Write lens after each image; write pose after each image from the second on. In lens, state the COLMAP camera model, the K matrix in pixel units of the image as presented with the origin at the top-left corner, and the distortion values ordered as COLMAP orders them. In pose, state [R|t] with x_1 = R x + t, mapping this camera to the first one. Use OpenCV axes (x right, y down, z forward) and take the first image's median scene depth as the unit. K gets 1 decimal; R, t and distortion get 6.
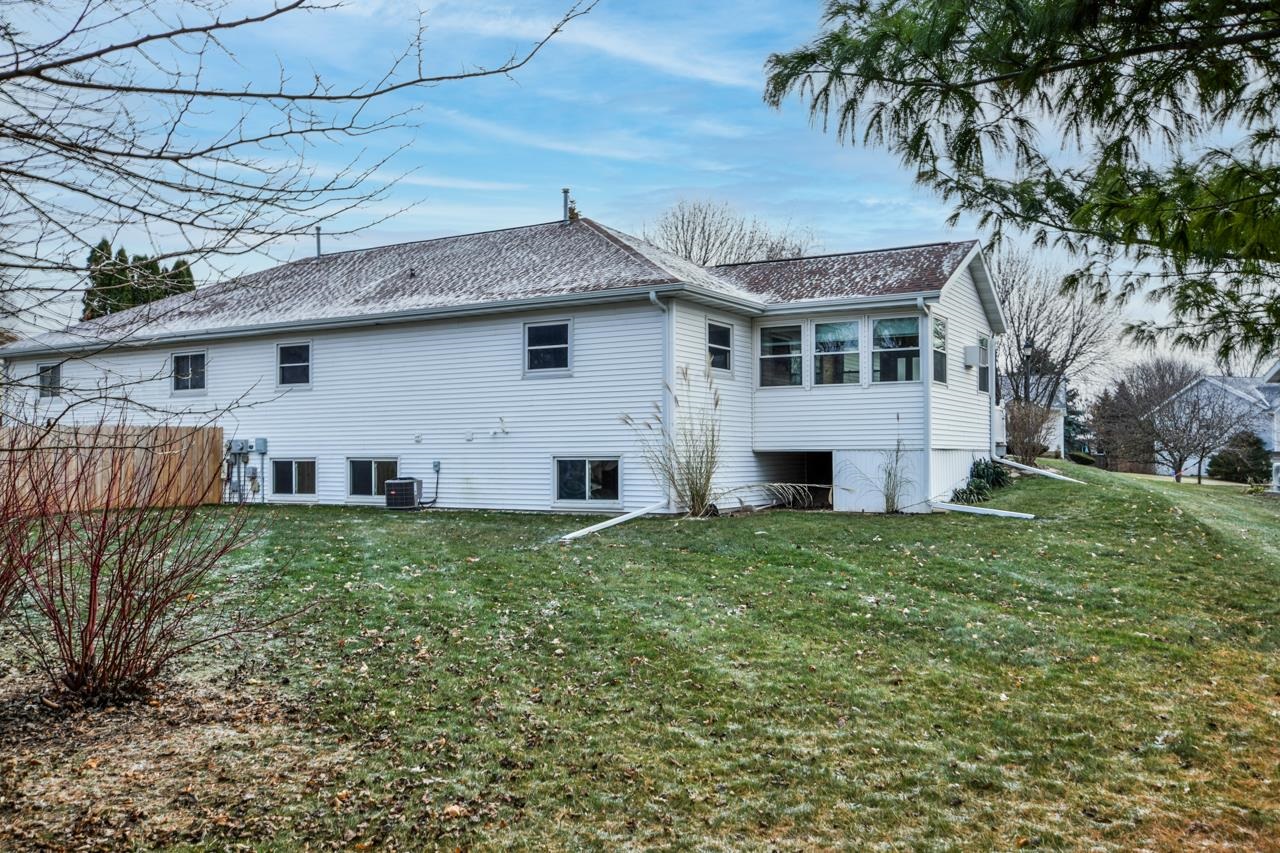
lens RADIAL K [[1104.9, 0, 635.5], [0, 1104.9, 420.2], [0, 0, 1]] dist [0.028928, 0.032910]
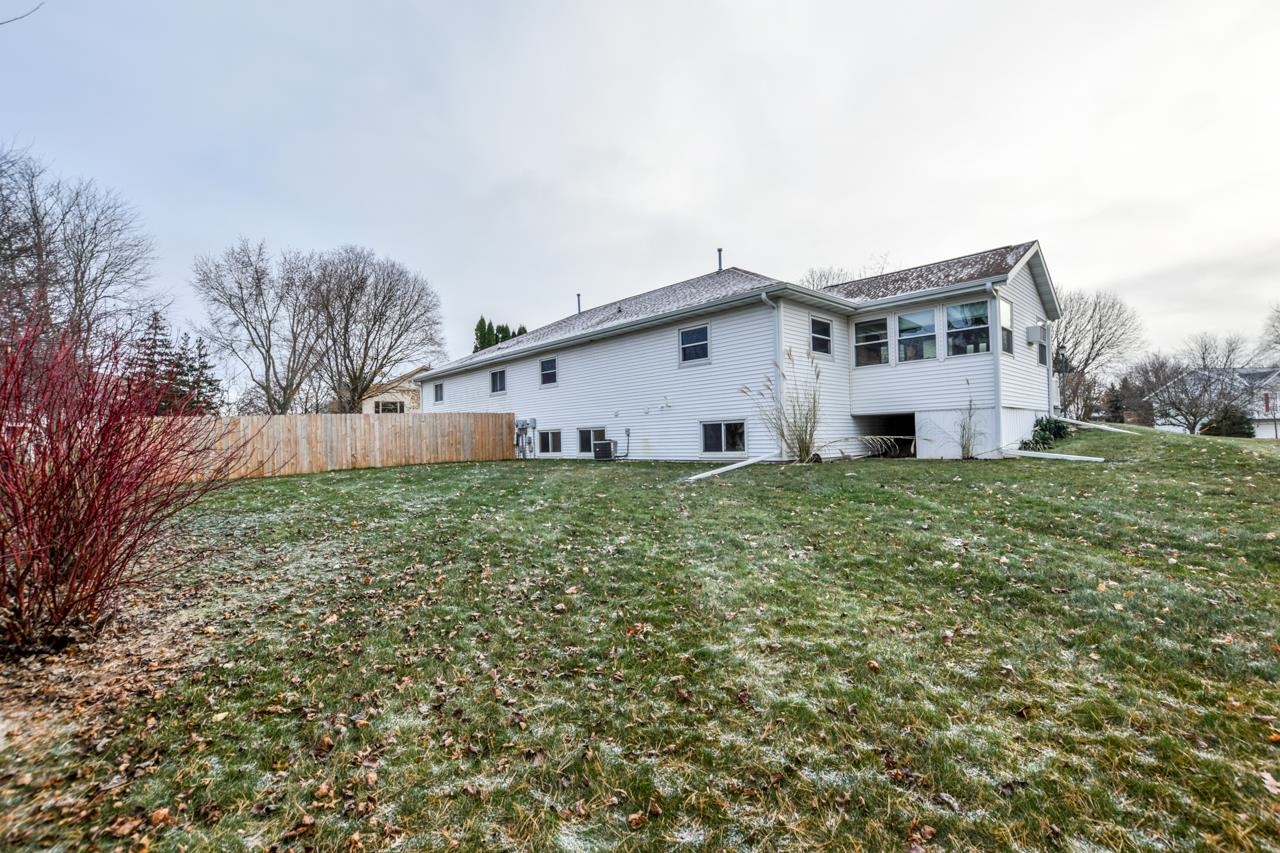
lens RADIAL K [[588.0, 0, 639.7], [0, 588.0, 424.7], [0, 0, 1]] dist [-0.007946, 0.000687]
pose [[0.964004, -0.025096, -0.264700, 0.050250], [0.027639, 0.999601, 0.005885, 0.030169], [0.264446, -0.012989, 0.964313, 0.258411]]
